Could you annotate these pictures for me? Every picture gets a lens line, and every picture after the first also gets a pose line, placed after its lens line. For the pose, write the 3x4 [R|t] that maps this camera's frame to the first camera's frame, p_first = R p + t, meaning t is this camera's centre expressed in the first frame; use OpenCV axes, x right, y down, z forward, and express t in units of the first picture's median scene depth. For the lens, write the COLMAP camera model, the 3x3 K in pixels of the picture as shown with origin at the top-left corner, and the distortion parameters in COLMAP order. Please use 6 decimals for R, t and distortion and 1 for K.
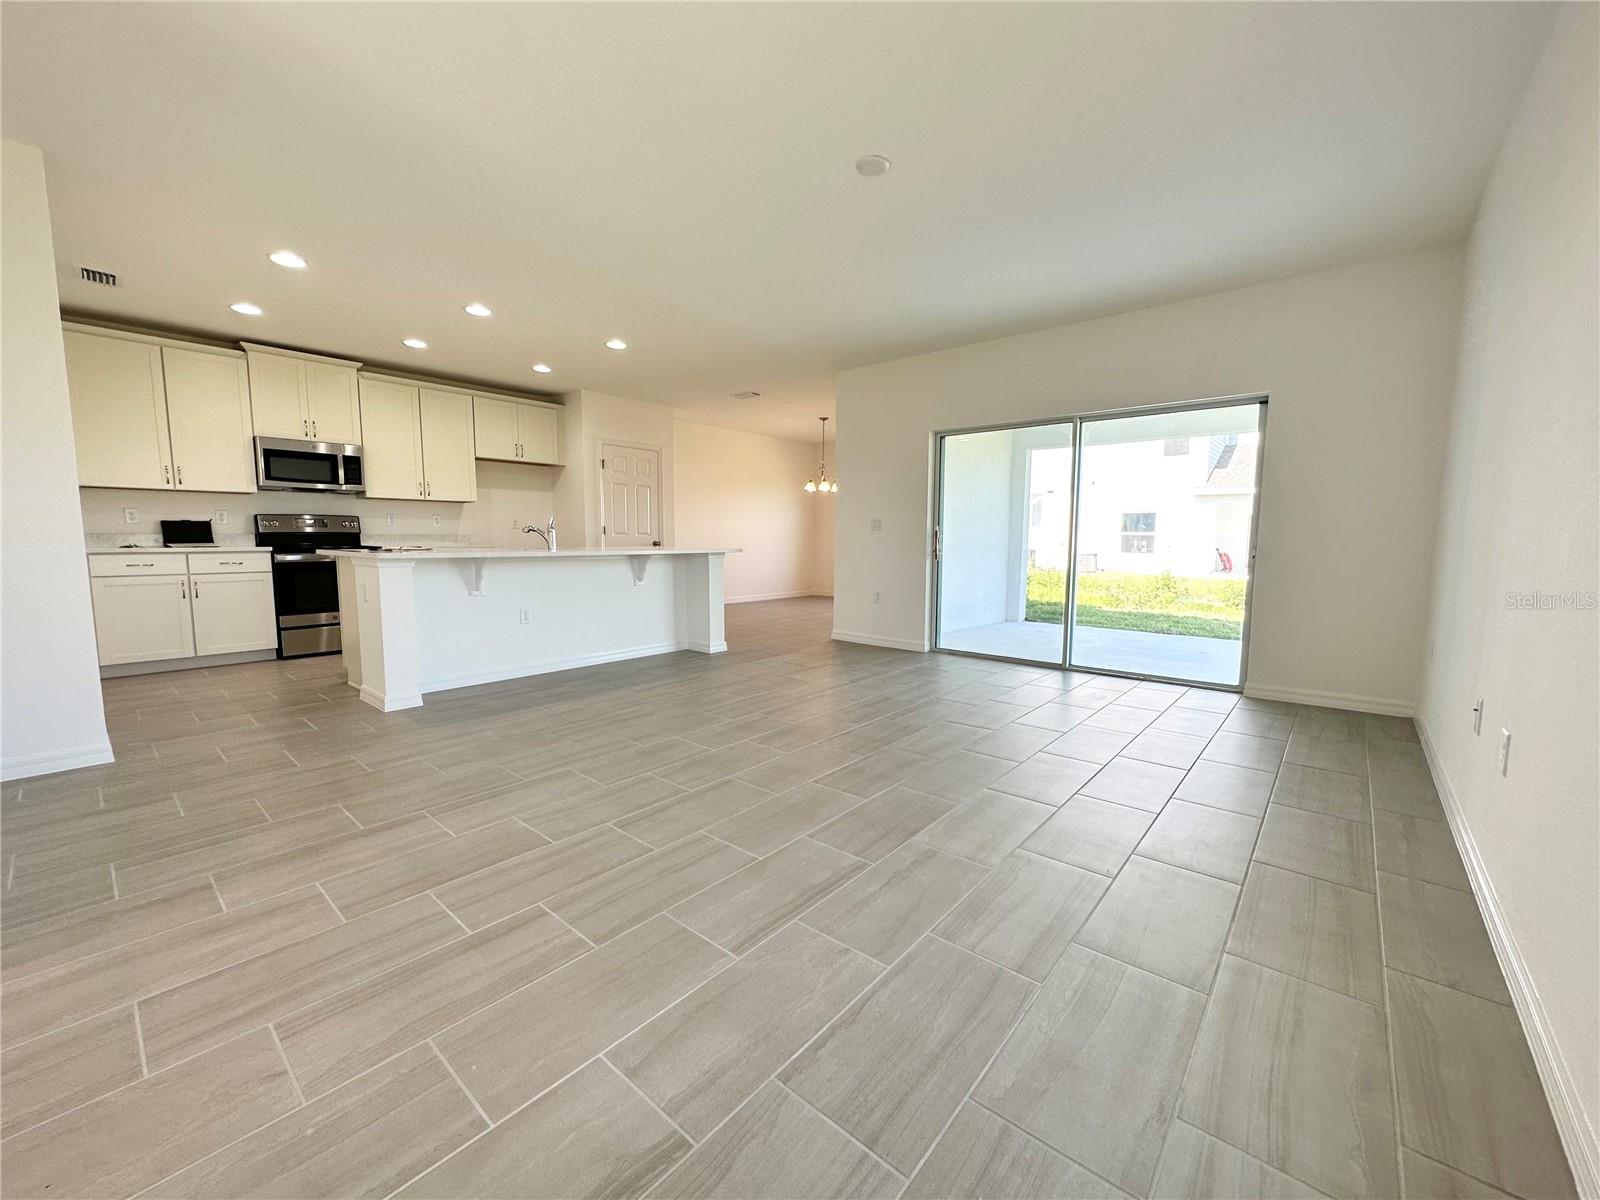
lens RADIAL K [[641.0, 0, 800.0], [0, 641.0, 600.0], [0, 0, 1]] dist [-0.000167, -0.000225]
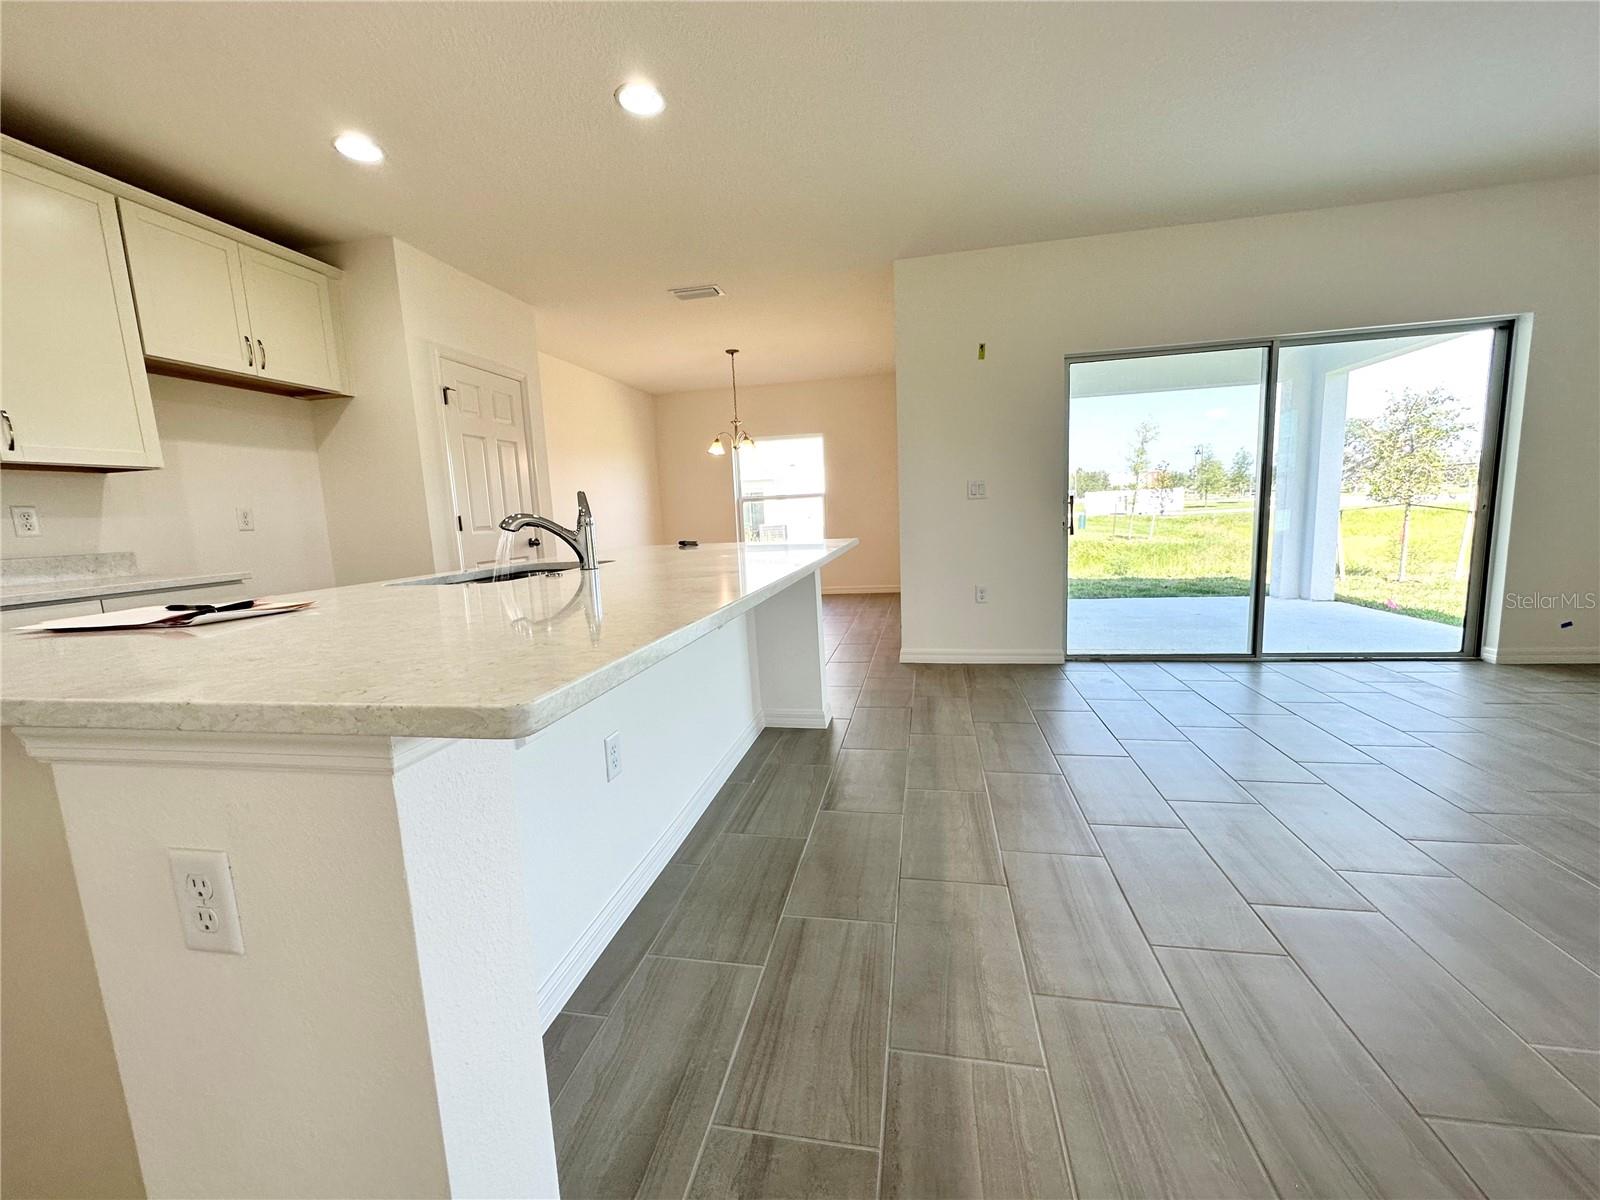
lens RADIAL K [[641.0, 0, 800.0], [0, 641.0, 600.0], [0, 0, 1]] dist [-0.000167, -0.000225]
pose [[0.866219, -0.112926, 0.486737, -0.437734], [0.099126, 0.993602, 0.054112, -0.063425], [-0.489734, 0.001375, 0.871871, 0.545986]]
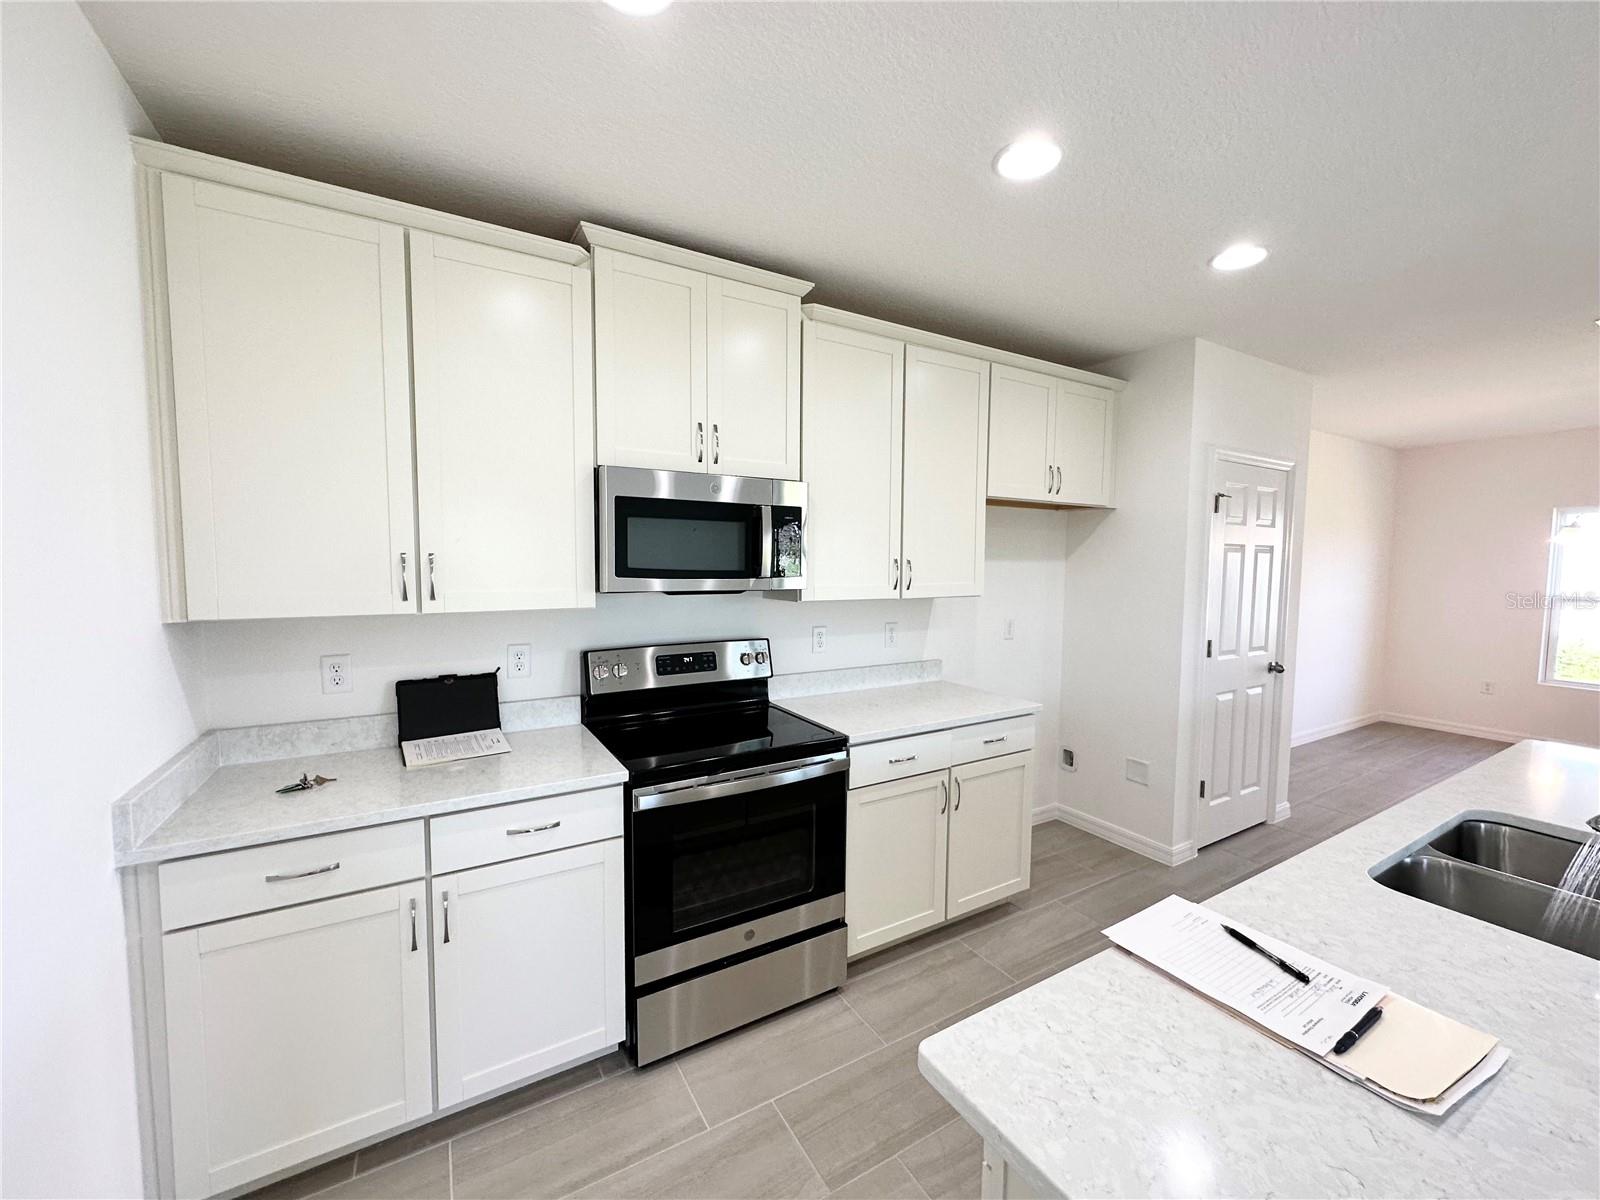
lens RADIAL K [[641.0, 0, 800.0], [0, 641.0, 600.0], [0, 0, 1]] dist [-0.000167, -0.000225]
pose [[0.947810, 0.027065, -0.317684, -0.585926], [-0.038344, 0.998835, -0.029303, -0.161108], [0.316521, 0.039955, 0.947744, 0.647727]]
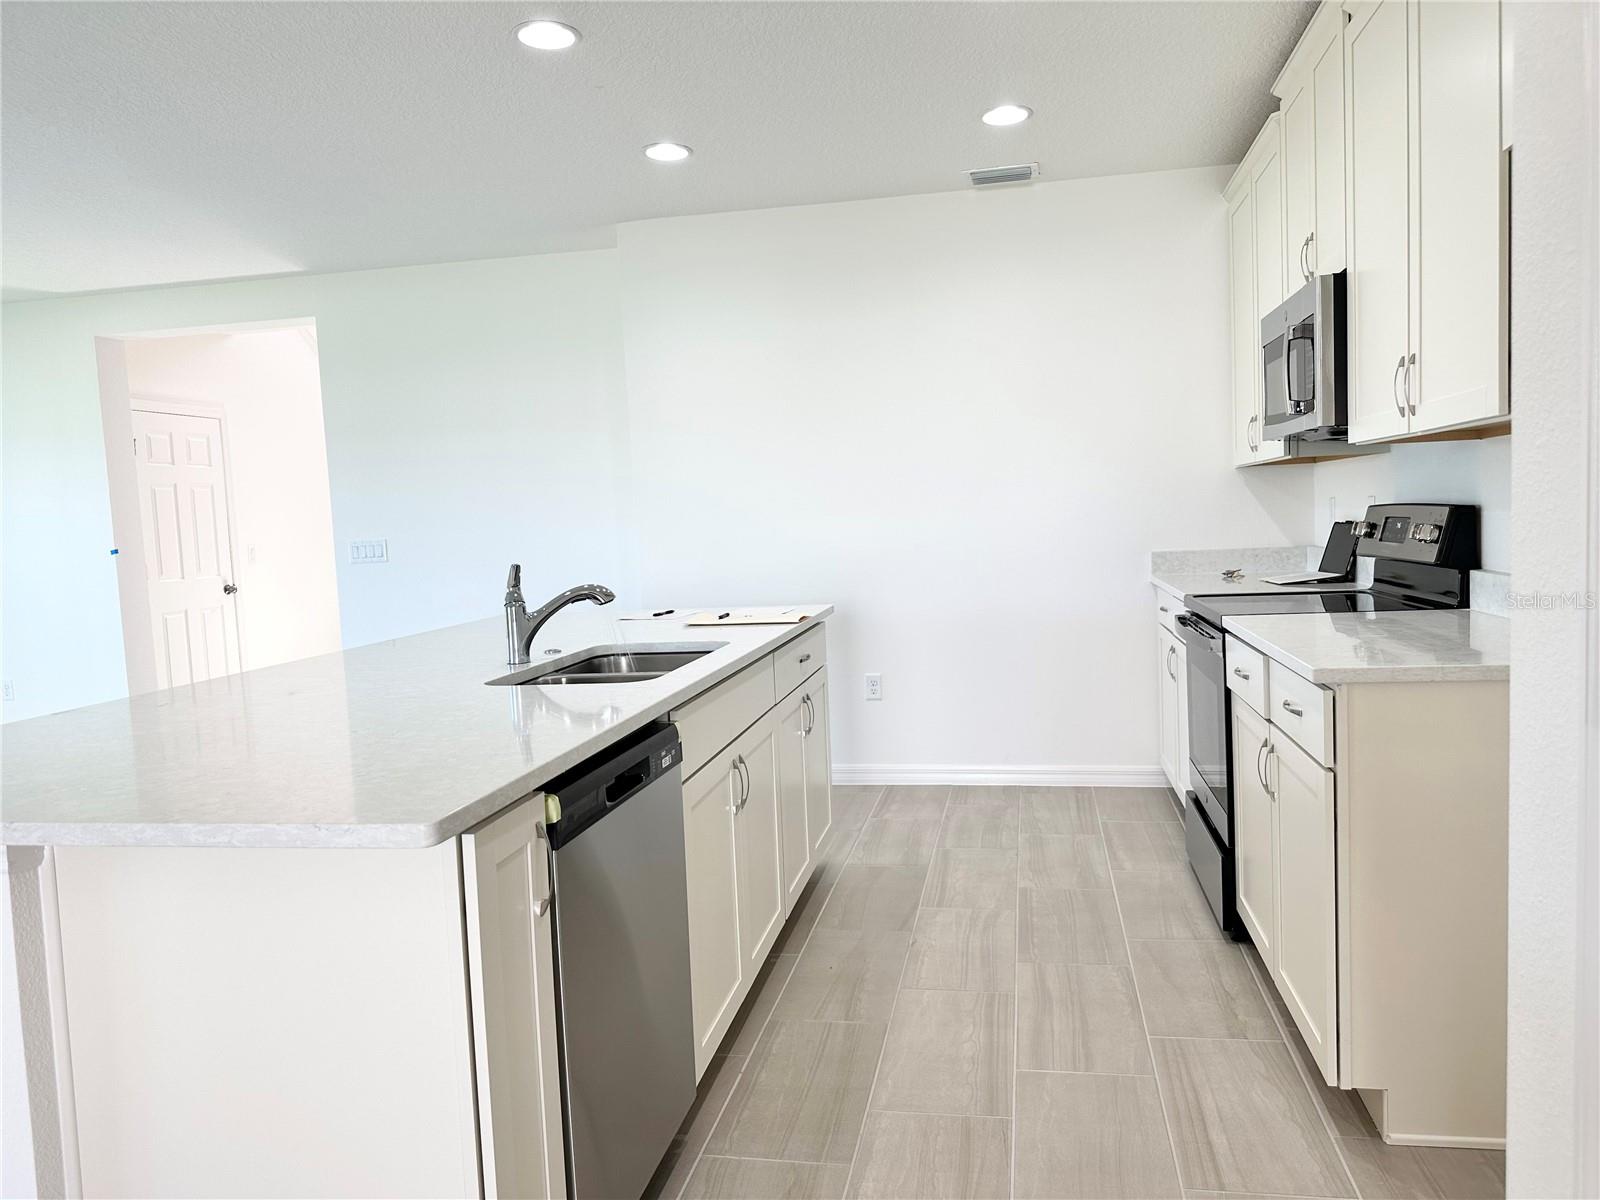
lens RADIAL K [[1150.6, 0, 800.0], [0, 1150.6, 600.0], [0, 0, 1]] dist [0.036536, 0.000240]
pose [[-0.869997, 0.073558, -0.487539, -0.215137], [-0.006849, 0.986910, 0.161124, -0.187822], [0.493009, 0.143517, -0.858105, 1.443355]]
